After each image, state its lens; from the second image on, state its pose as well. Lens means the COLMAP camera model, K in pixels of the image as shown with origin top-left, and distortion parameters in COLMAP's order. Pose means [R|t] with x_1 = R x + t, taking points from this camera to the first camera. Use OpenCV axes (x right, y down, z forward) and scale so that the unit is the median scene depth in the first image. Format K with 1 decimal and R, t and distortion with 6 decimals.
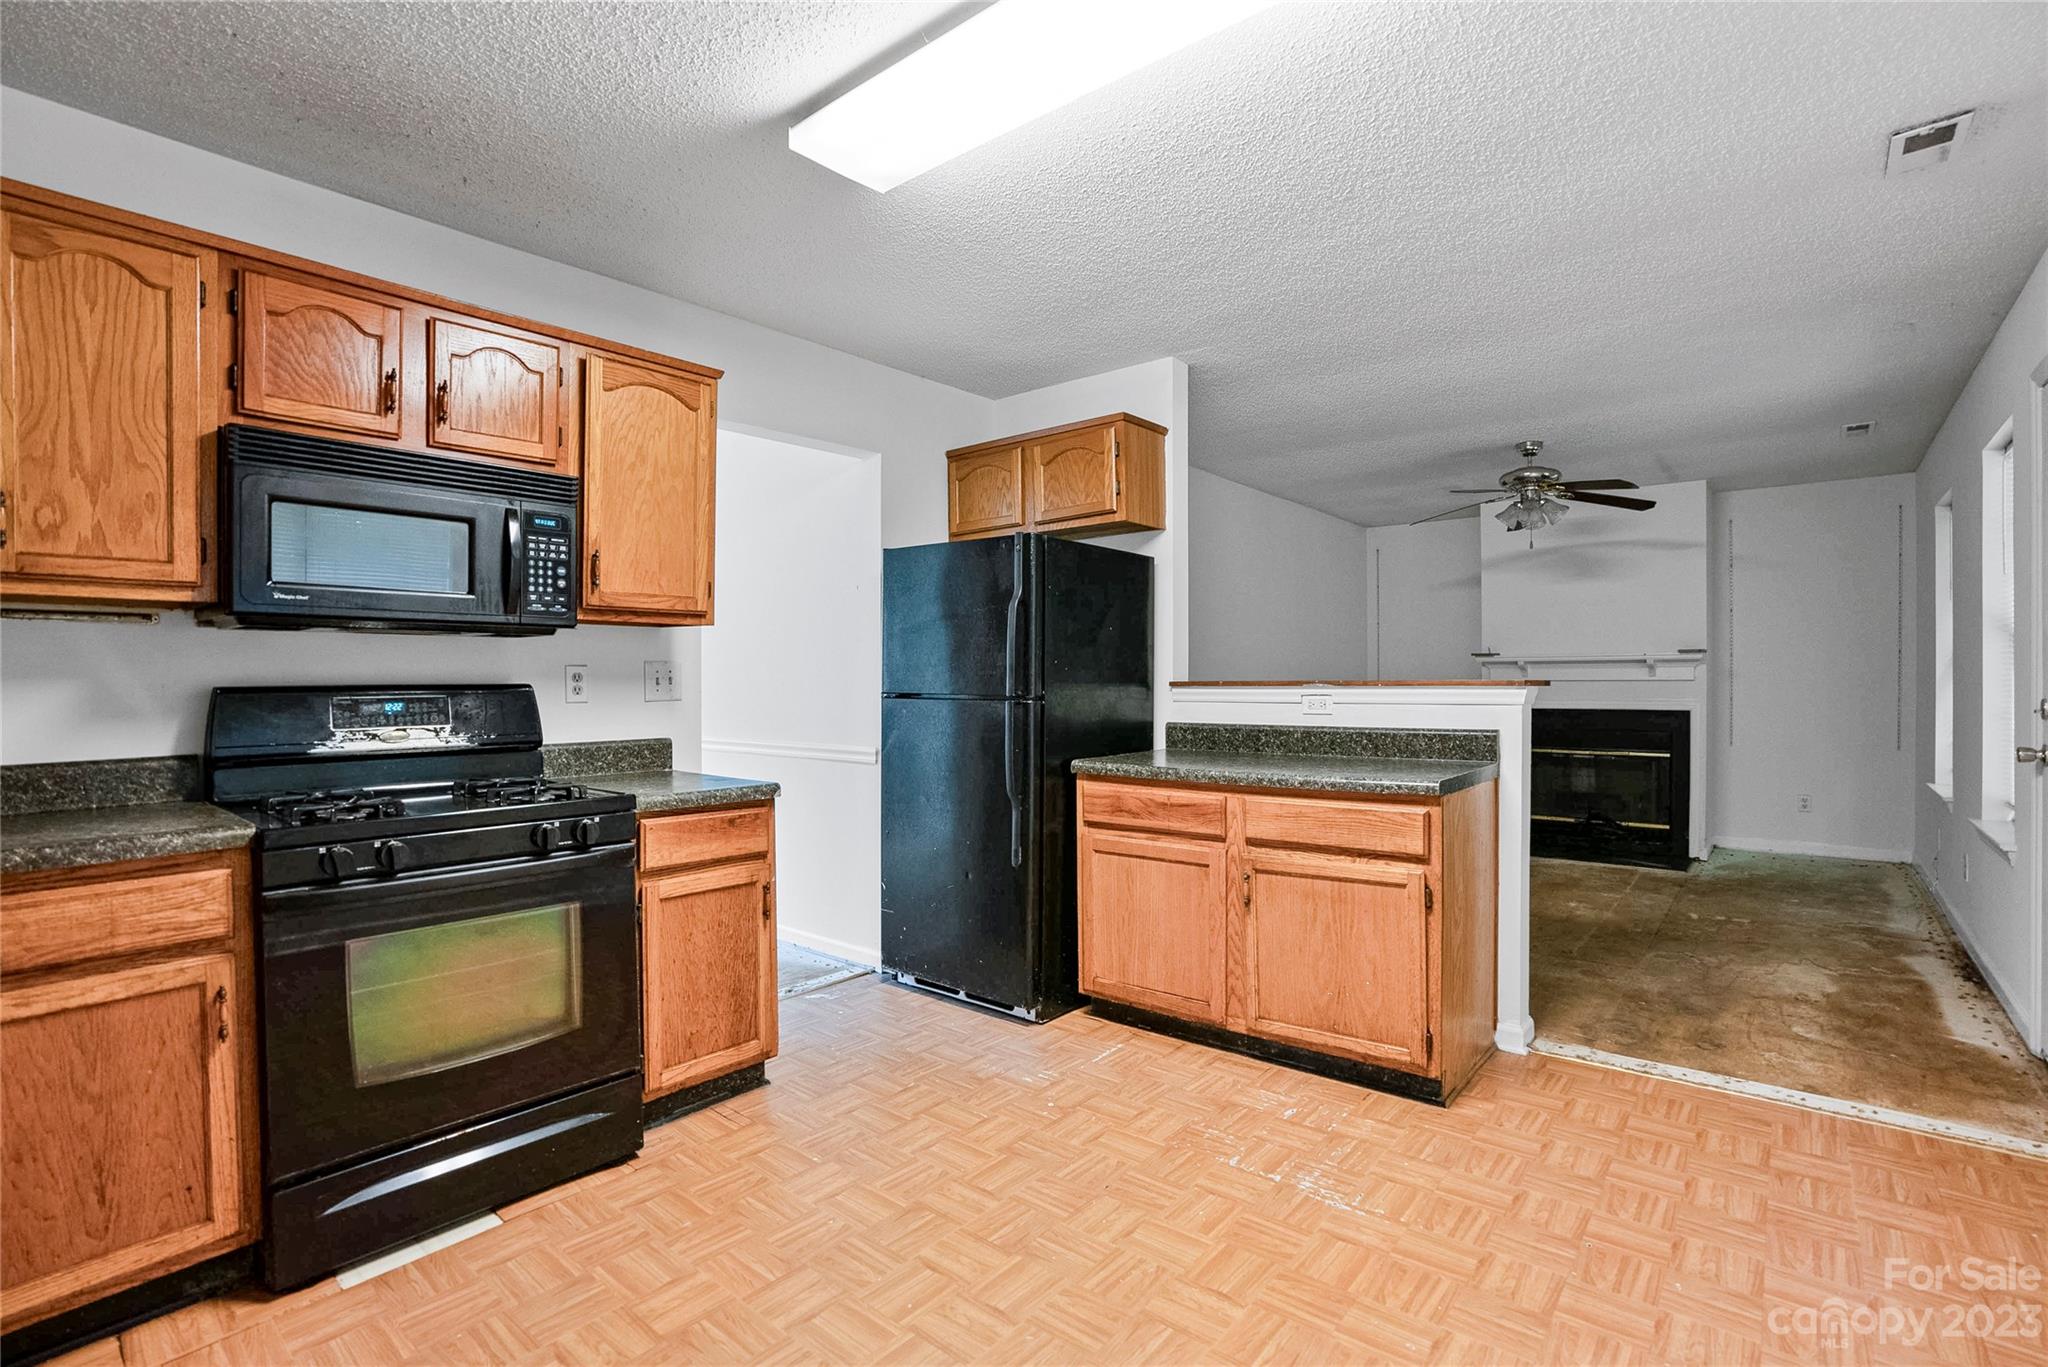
lens RADIAL K [[948.3, 0, 1019.4], [0, 948.3, 692.7], [0, 0, 1]] dist [-0.069370, 0.027713]
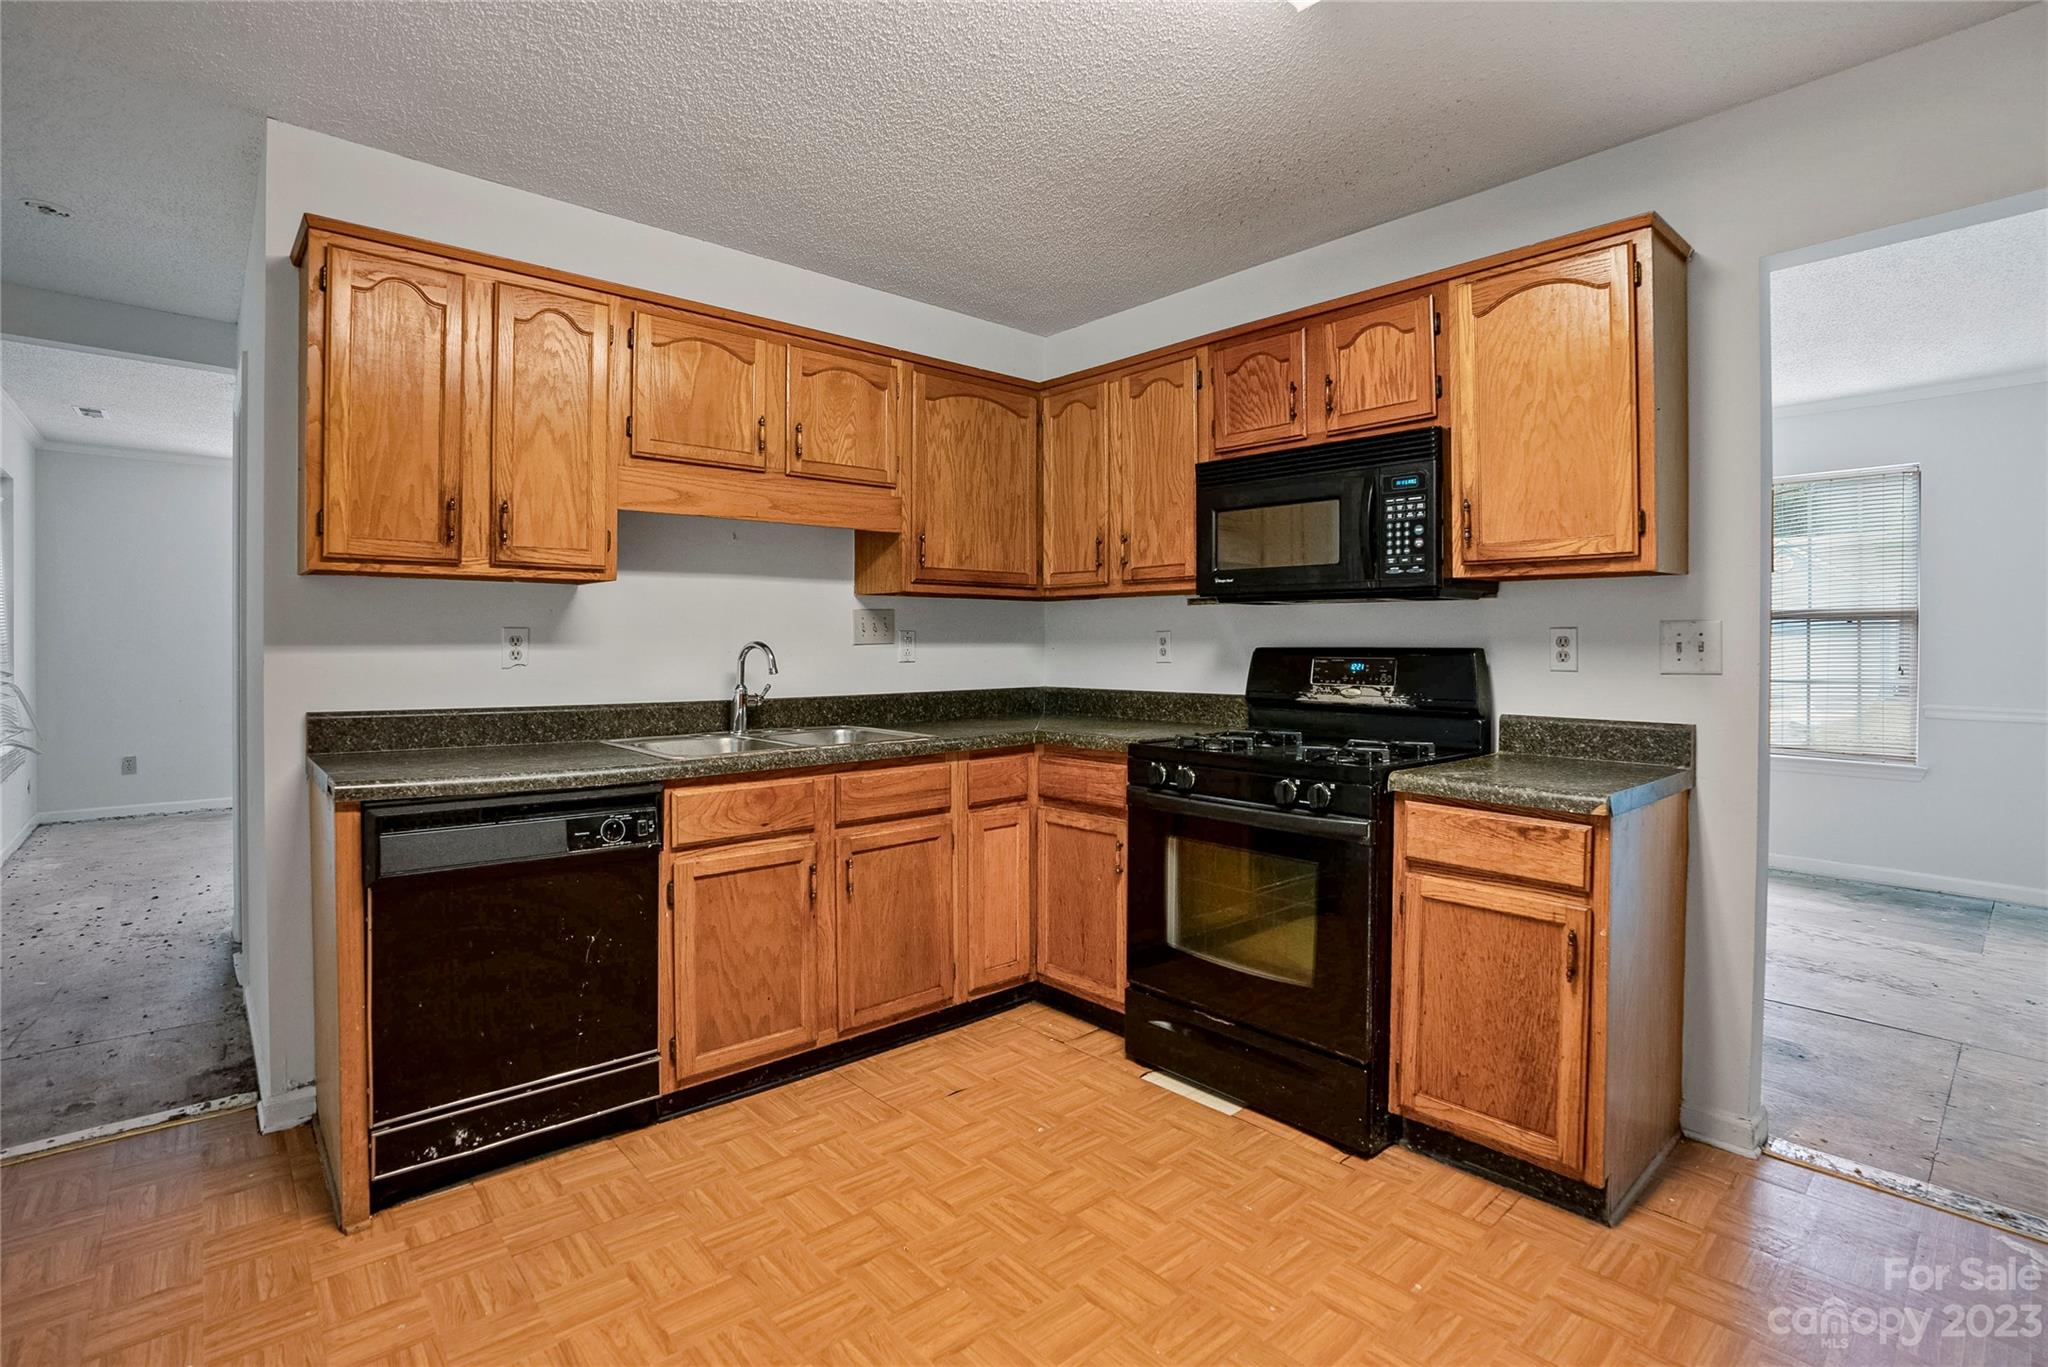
lens RADIAL K [[960.2, 0, 1024.9], [0, 960.2, 654.4], [0, 0, 1]] dist [-0.069248, 0.028576]
pose [[-0.132348, 0.014163, -0.991102, 0.524464], [-0.018140, 0.999696, 0.016708, -0.012143], [0.991037, 0.020190, -0.132051, 0.733593]]
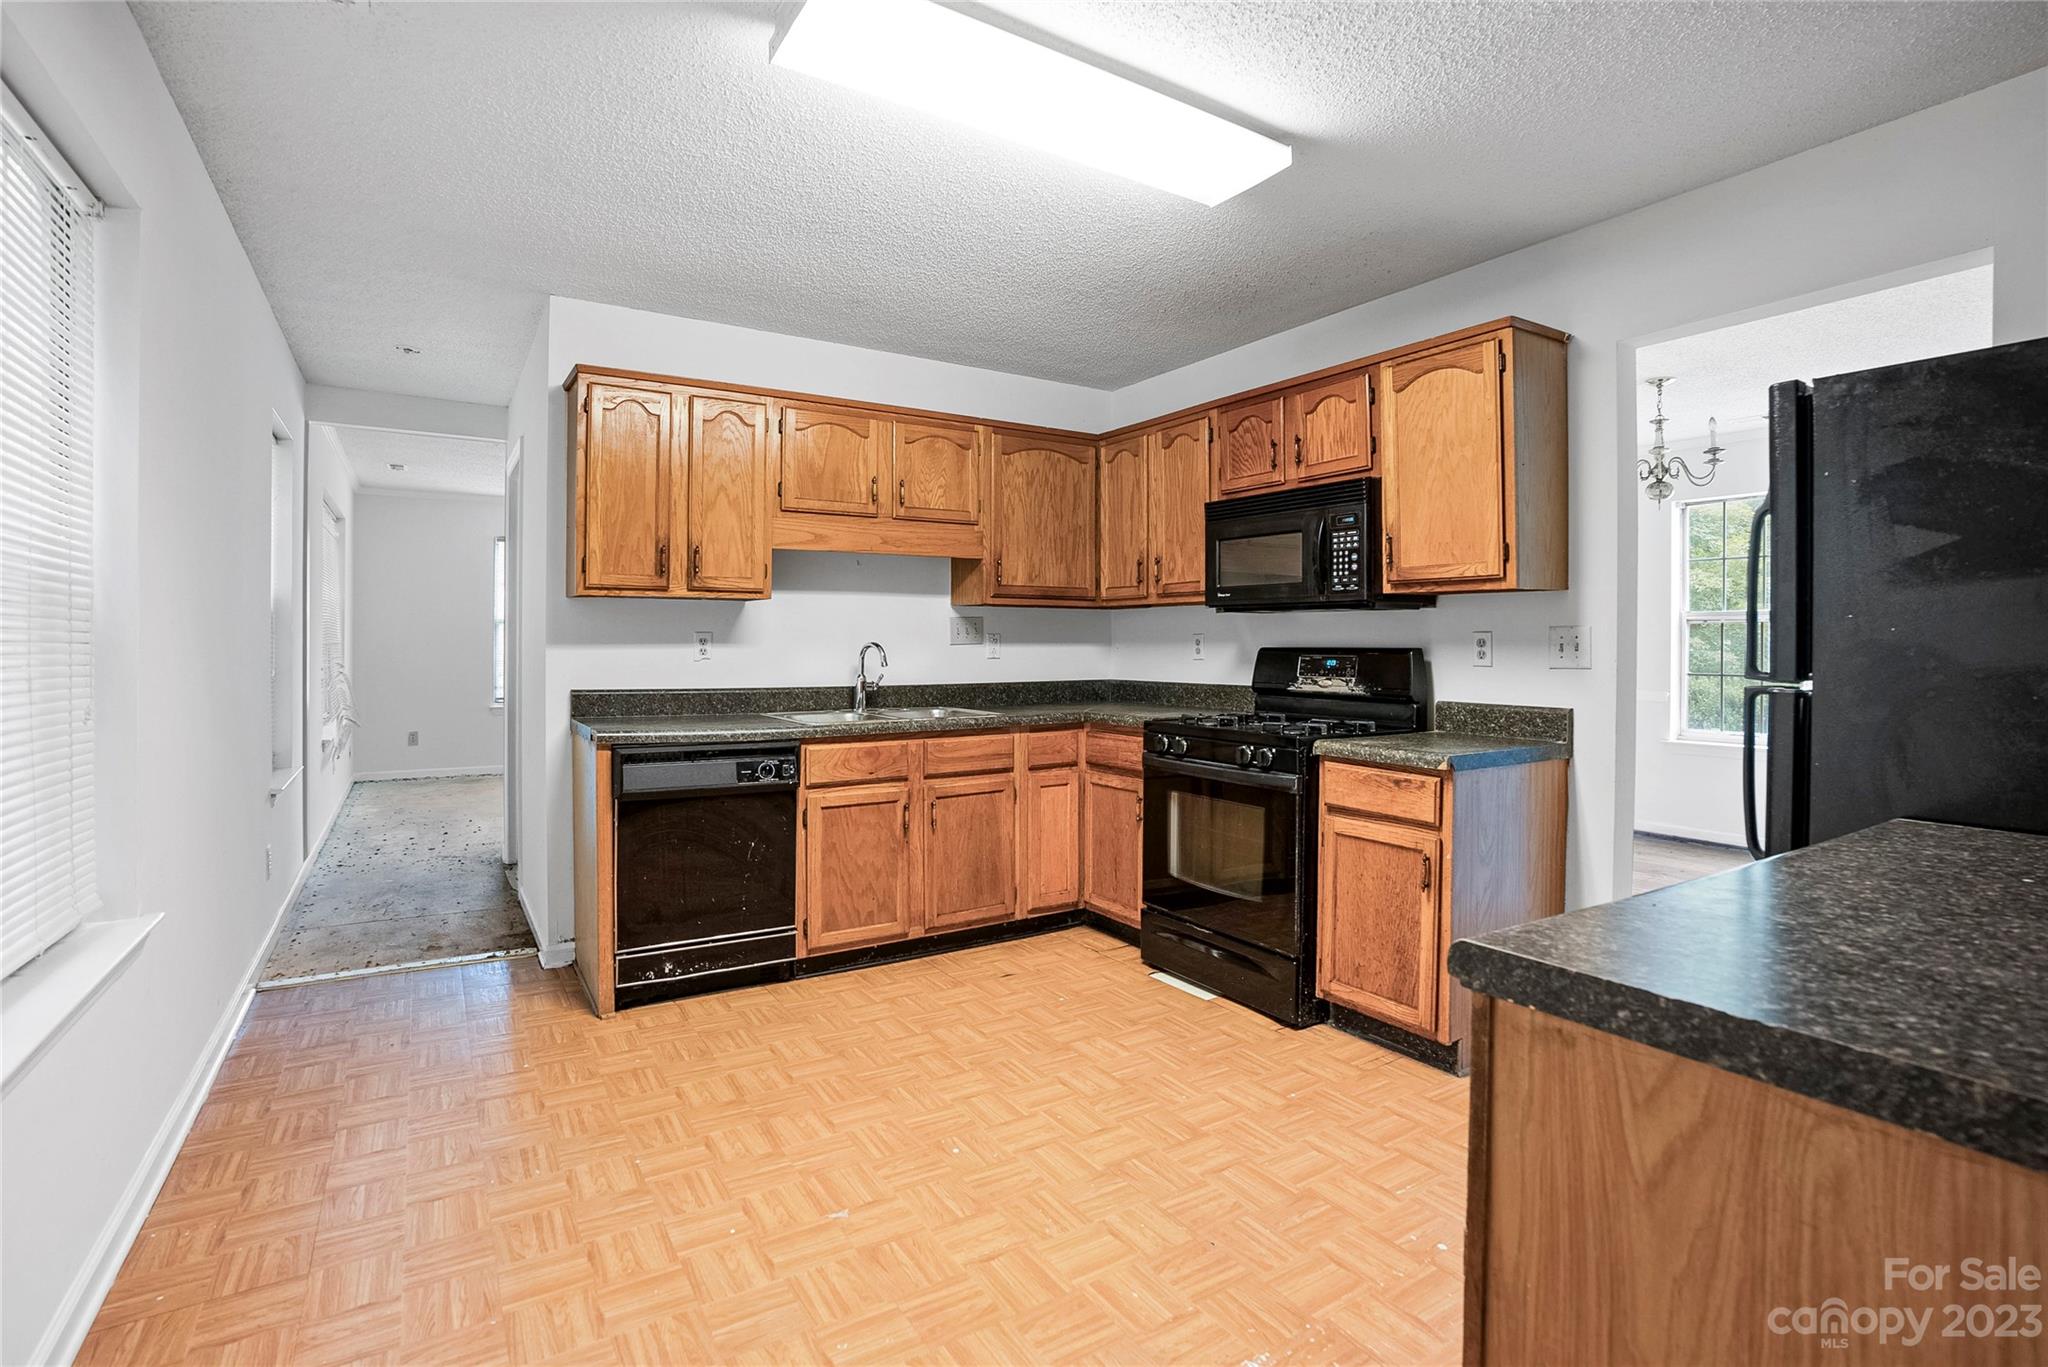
lens RADIAL K [[960.2, 0, 1024.9], [0, 960.2, 654.4], [0, 0, 1]] dist [-0.069248, 0.028576]
pose [[-0.290740, 0.013177, -0.956711, 0.847780], [-0.018307, 0.999646, 0.019332, -0.017423], [0.956627, 0.023135, -0.290395, 0.953745]]
